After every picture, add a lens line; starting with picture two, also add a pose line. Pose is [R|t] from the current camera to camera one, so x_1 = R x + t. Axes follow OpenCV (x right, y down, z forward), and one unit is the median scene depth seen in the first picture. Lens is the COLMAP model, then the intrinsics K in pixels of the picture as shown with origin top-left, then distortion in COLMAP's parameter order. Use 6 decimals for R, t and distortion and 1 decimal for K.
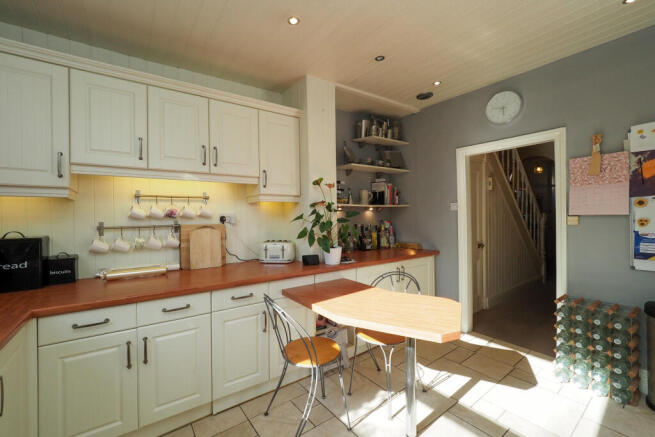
lens RADIAL K [[277.2, 0, 315.1], [0, 277.2, 215.0], [0, 0, 1]] dist [-0.000449, -0.000280]
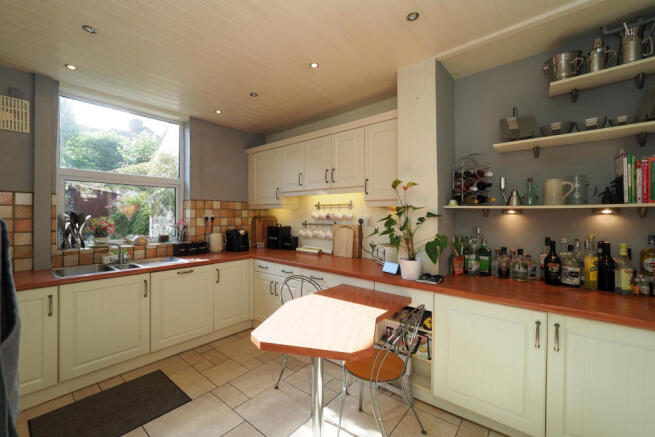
lens RADIAL K [[271.0, 0, 316.6], [0, 271.0, 216.3], [0, 0, 1]] dist [-0.000800, -0.000257]
pose [[0.239177, 0.022460, -0.970716, 0.851780], [0.000700, 0.999728, 0.023304, -0.037860], [0.970976, -0.006254, 0.239096, 0.545910]]
